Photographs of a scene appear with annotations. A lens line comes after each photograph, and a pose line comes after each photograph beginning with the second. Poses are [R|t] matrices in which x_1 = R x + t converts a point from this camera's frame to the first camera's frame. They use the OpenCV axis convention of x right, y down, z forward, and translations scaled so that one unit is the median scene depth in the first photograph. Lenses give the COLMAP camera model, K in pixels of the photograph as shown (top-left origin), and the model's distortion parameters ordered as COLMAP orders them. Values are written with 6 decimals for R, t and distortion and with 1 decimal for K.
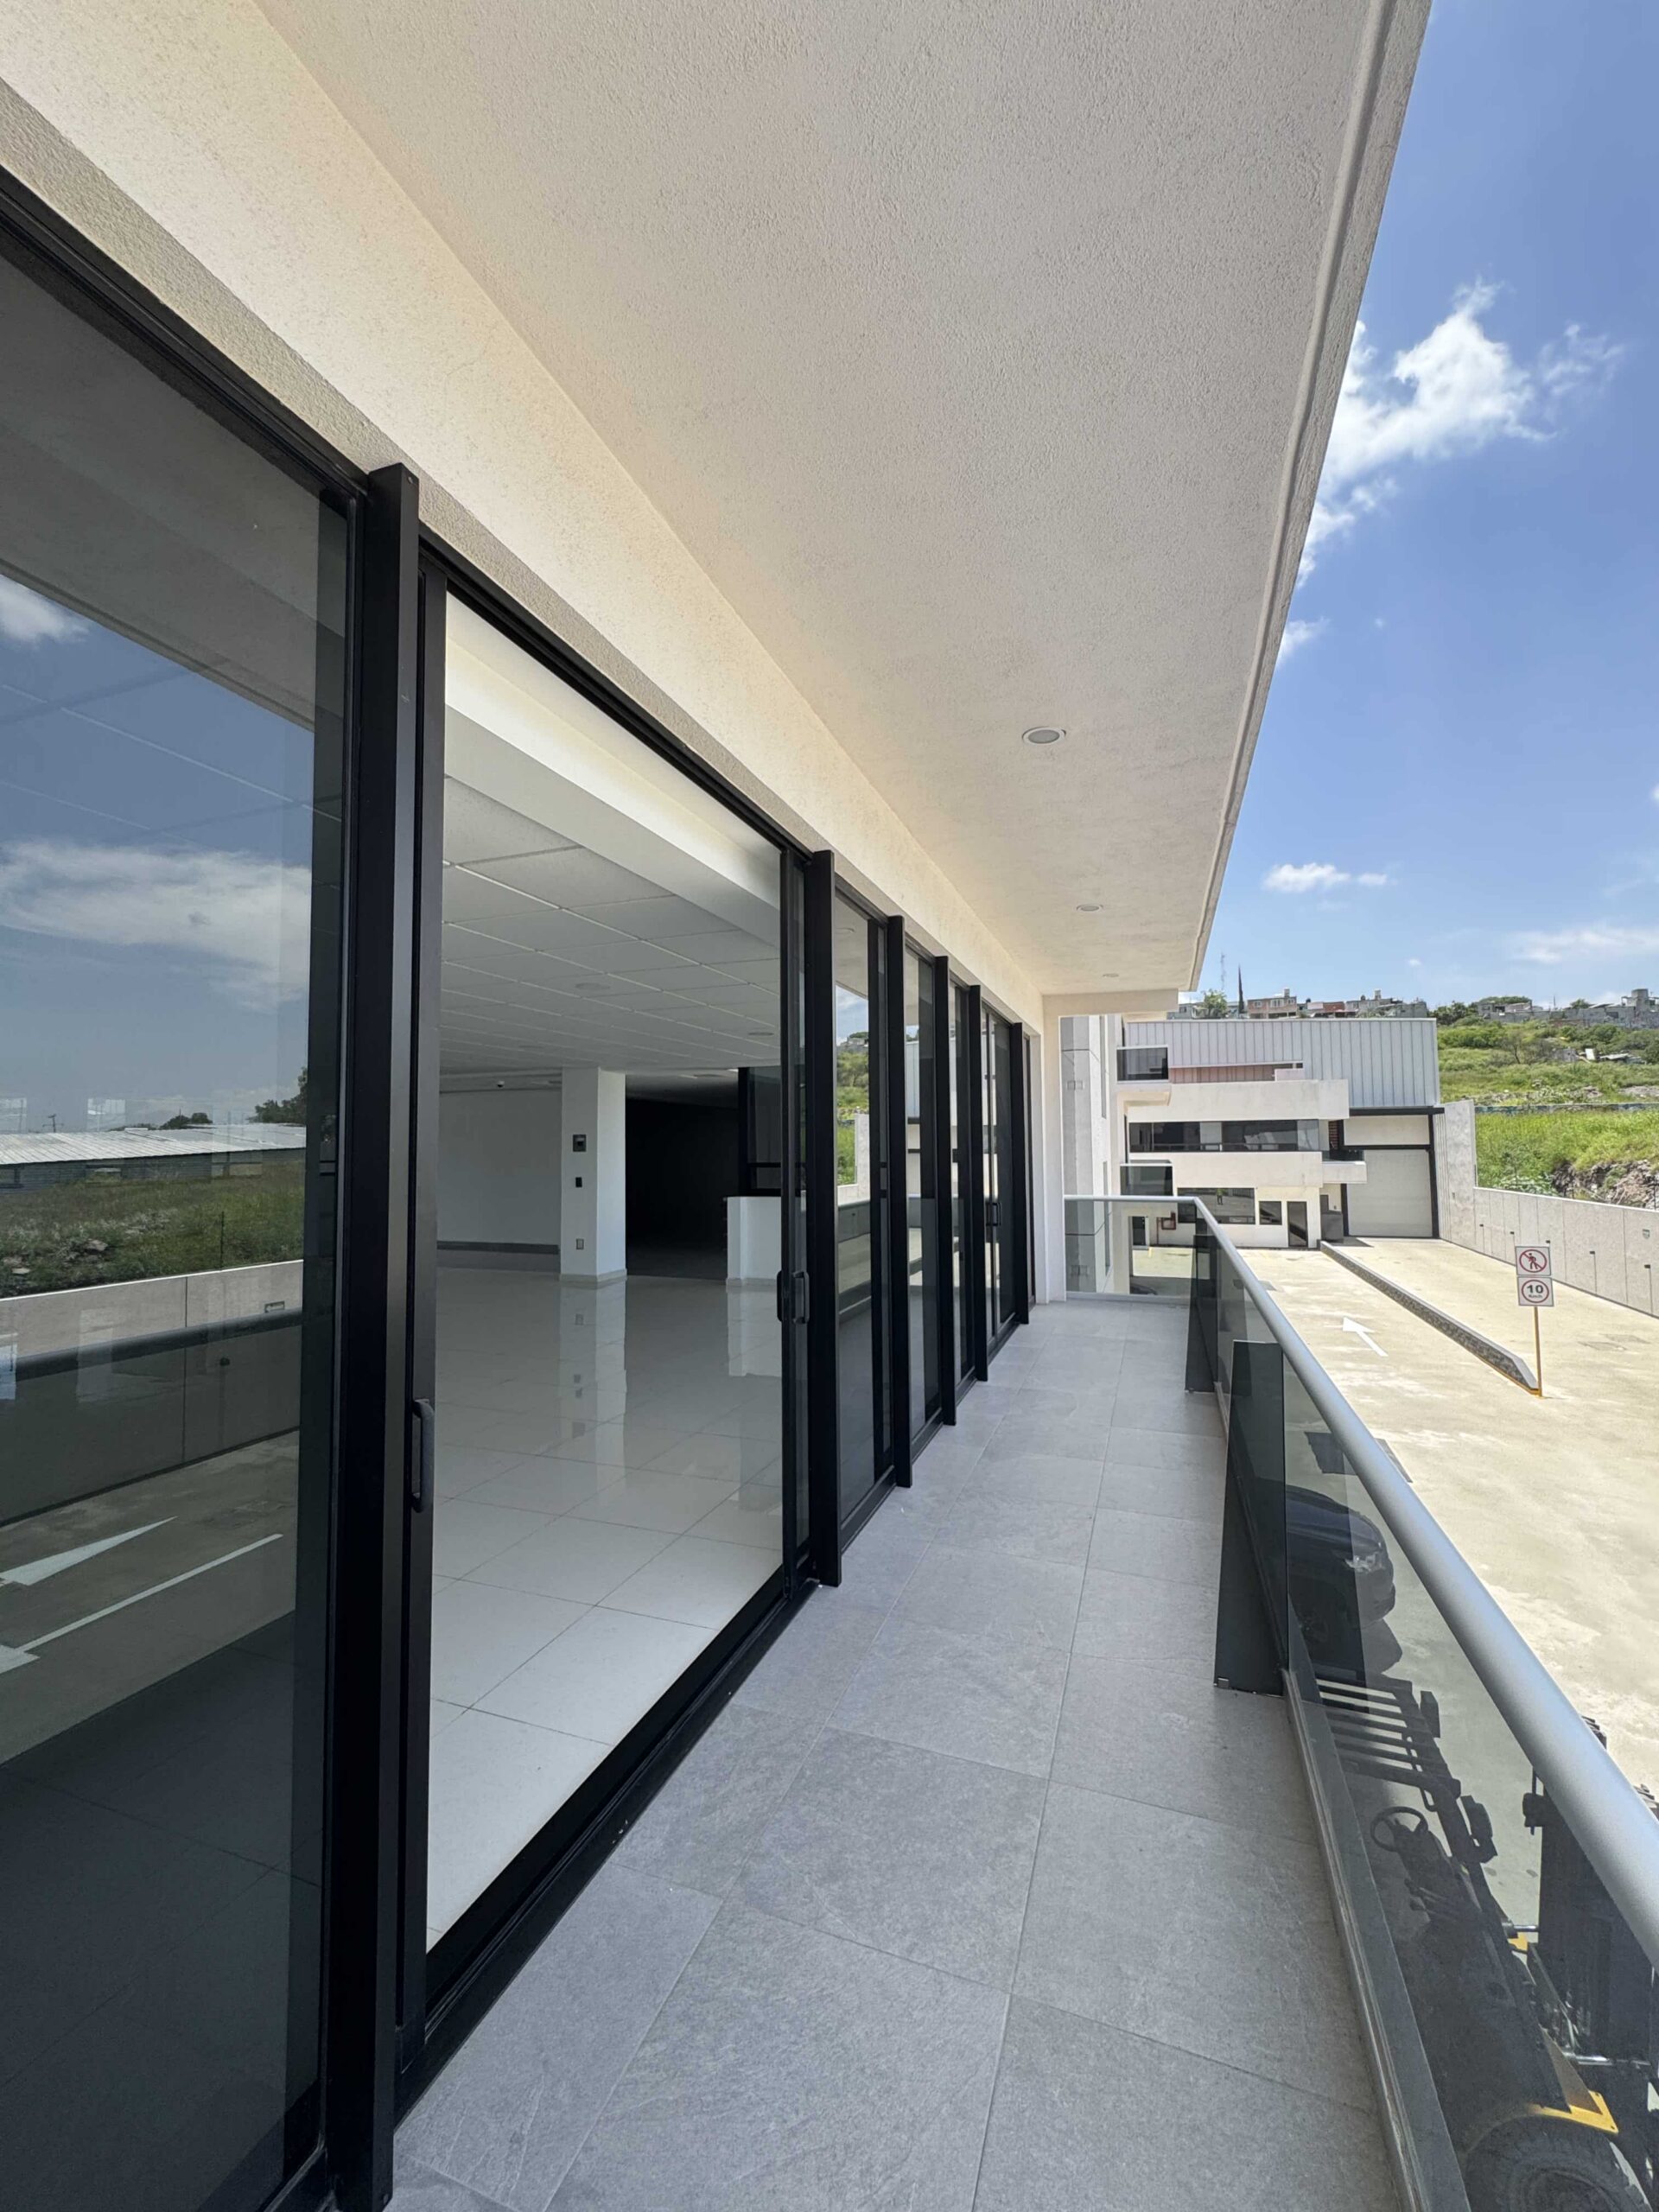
lens RADIAL K [[884.5, 0, 832.5], [0, 884.5, 1103.2], [0, 0, 1]] dist [-0.000591, 0.000298]
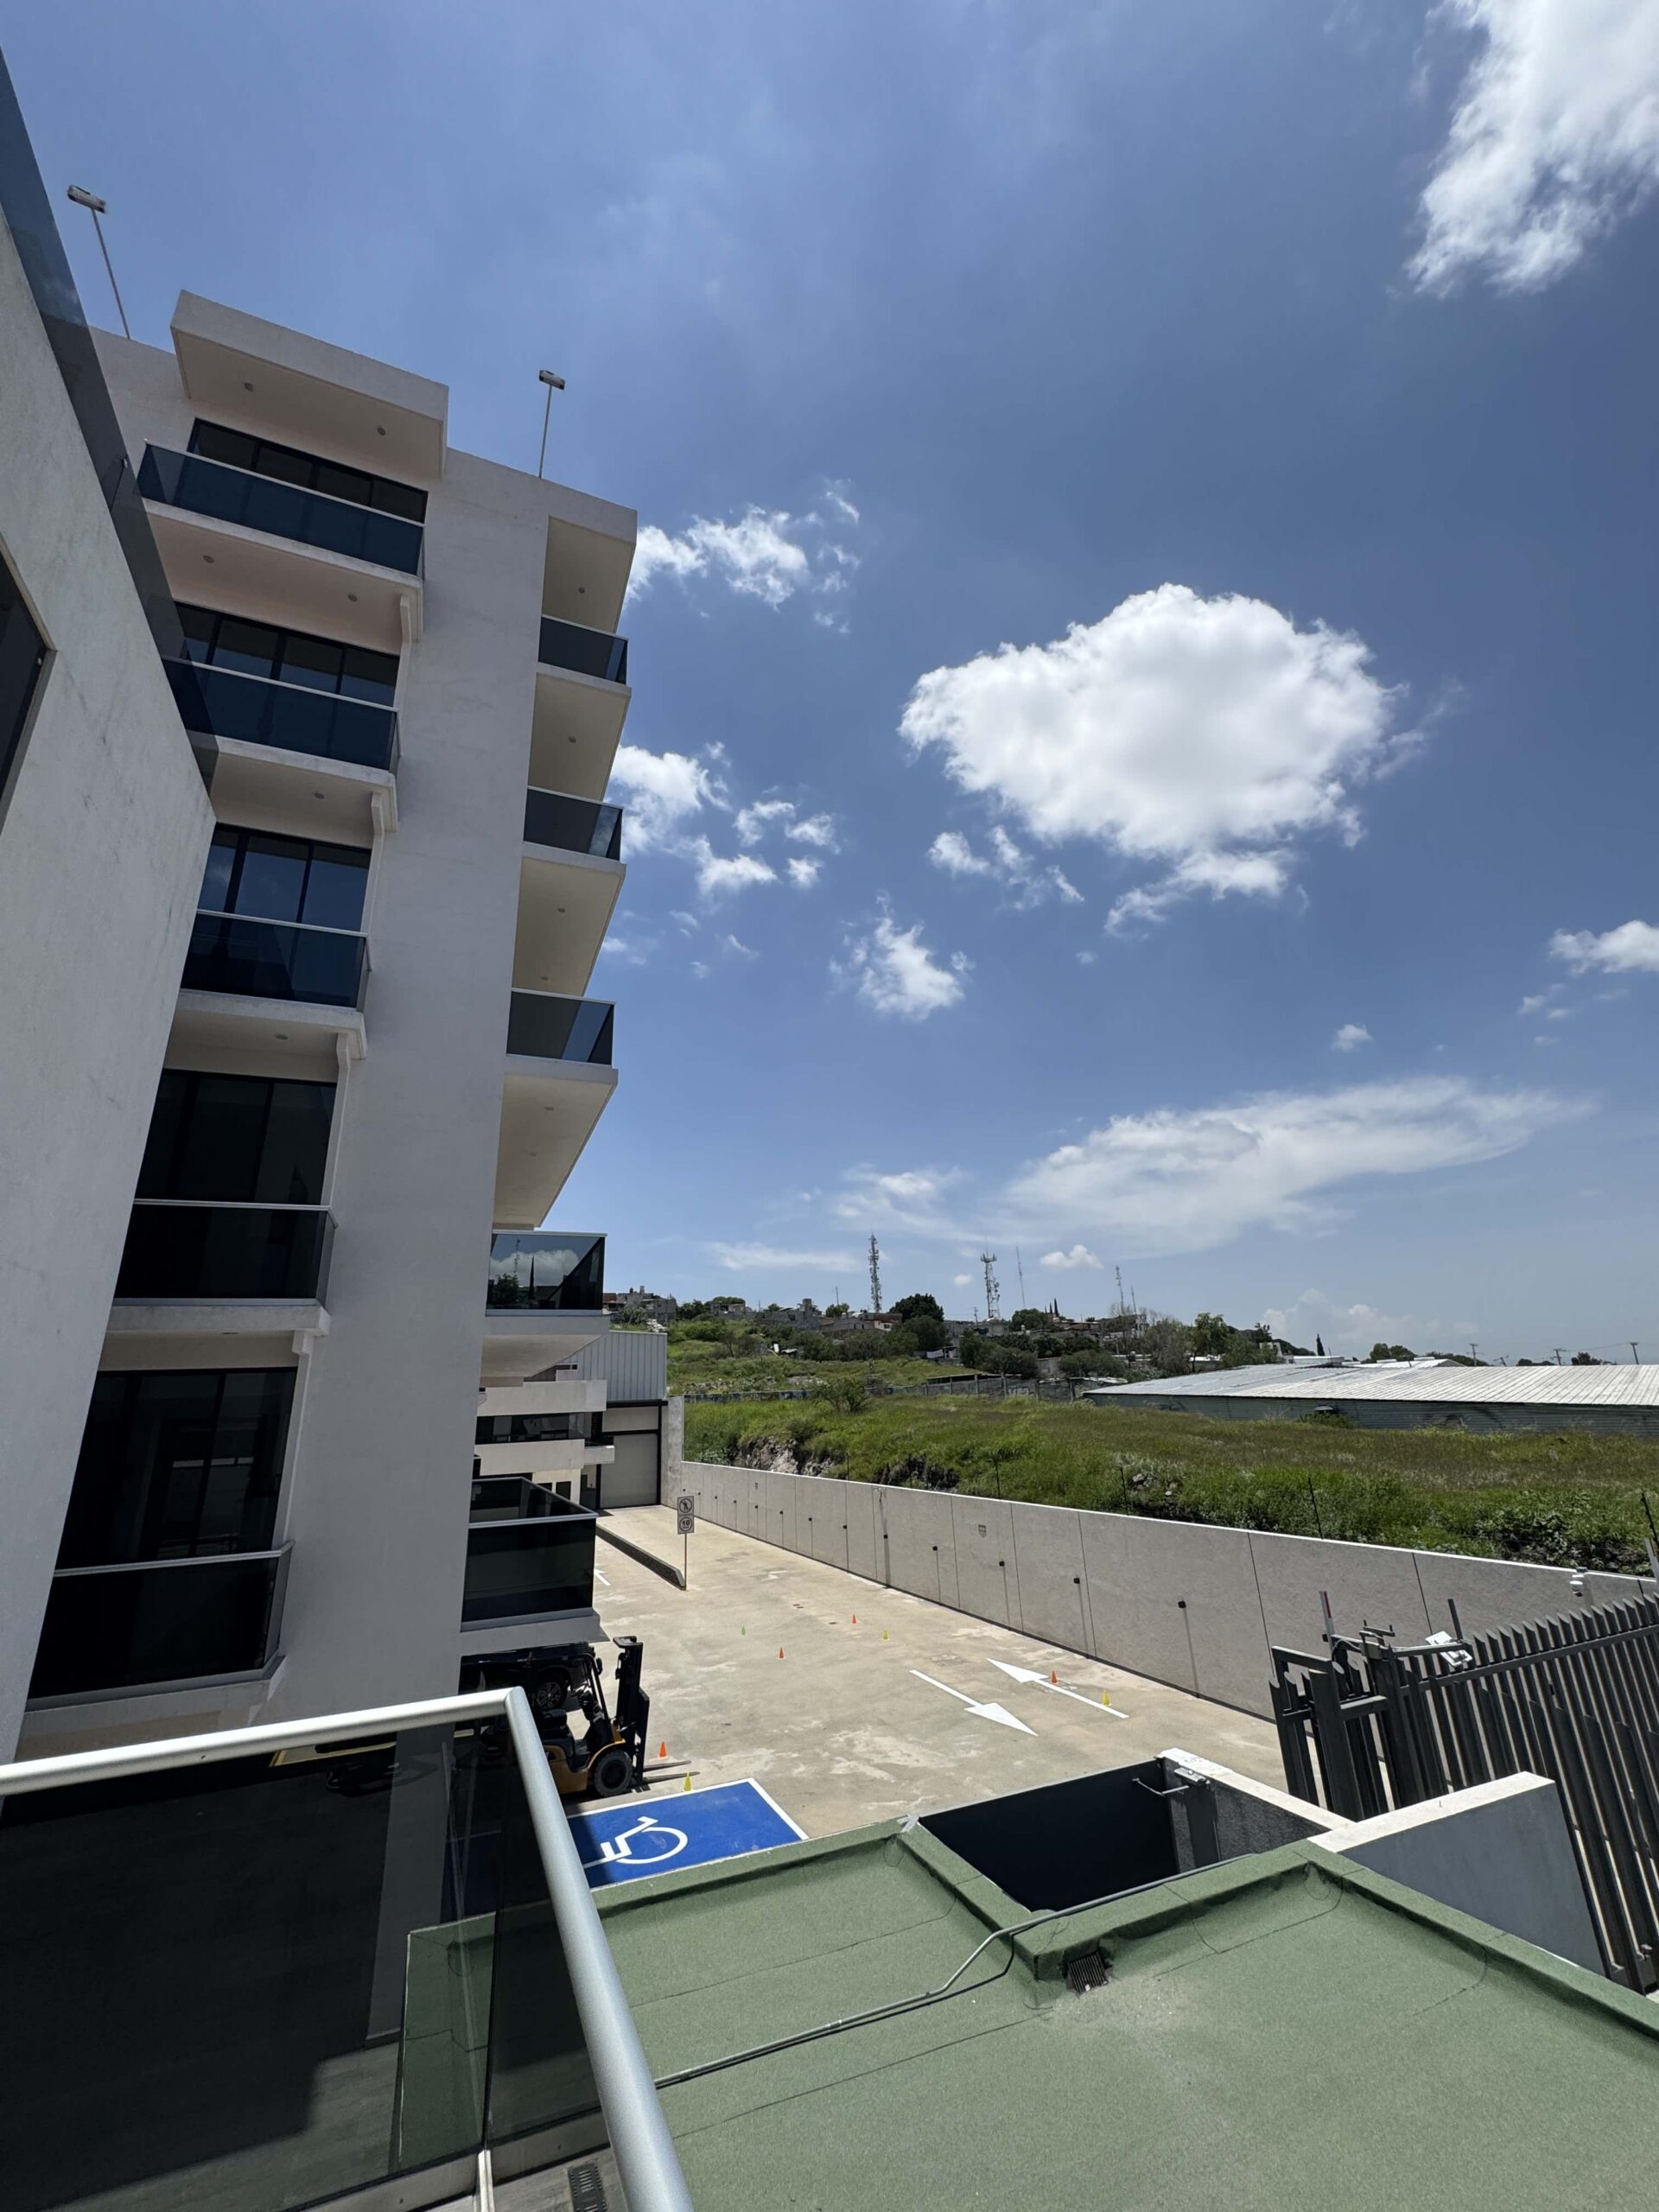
lens RADIAL K [[884.5, 0, 832.5], [0, 884.5, 1103.2], [0, 0, 1]] dist [-0.000591, 0.000298]
pose [[0.725829, 0.205764, 0.656379, -0.118776], [0.002181, 0.953519, -0.301324, -0.020320], [-0.687872, 0.220141, 0.691643, -0.223546]]
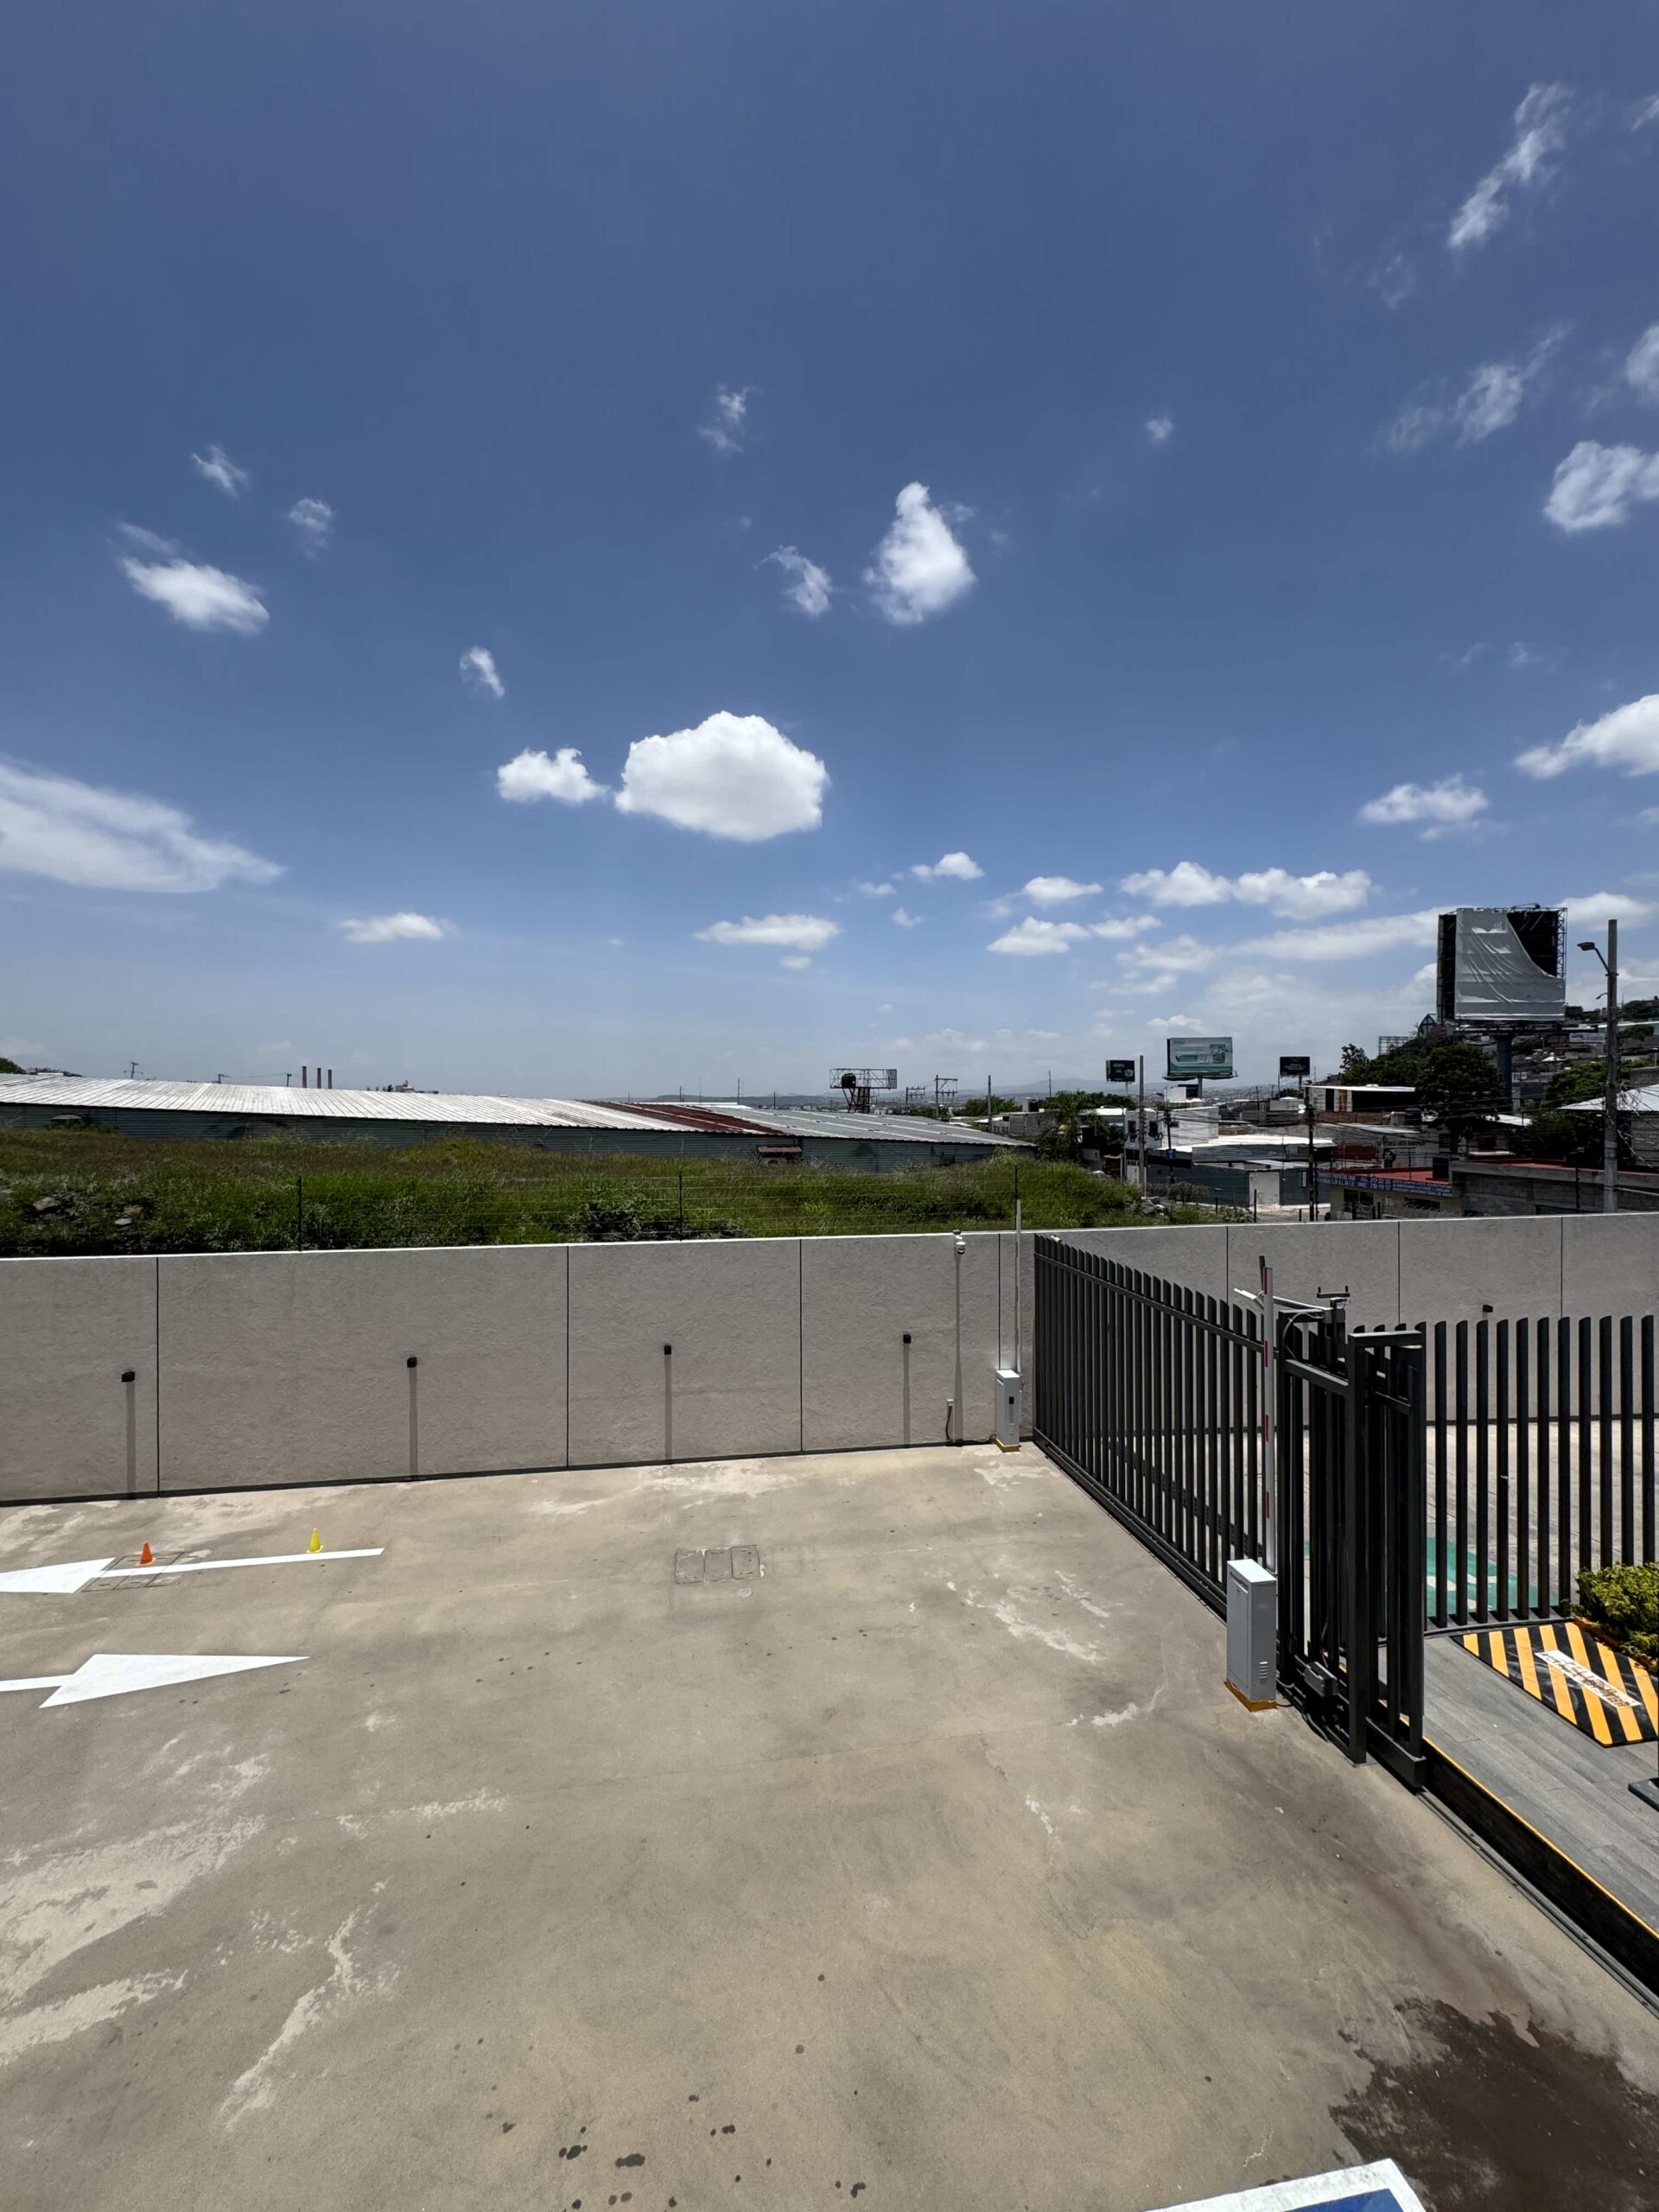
lens RADIAL K [[880.1, 0, 836.1], [0, 880.1, 1104.9], [0, 0, 1]] dist [-0.002973, 0.000490]
pose [[-0.510757, 0.009181, 0.859676, 0.084847], [-0.039410, 0.998642, -0.034080, 0.014981], [-0.858821, -0.051286, -0.509702, 0.162459]]
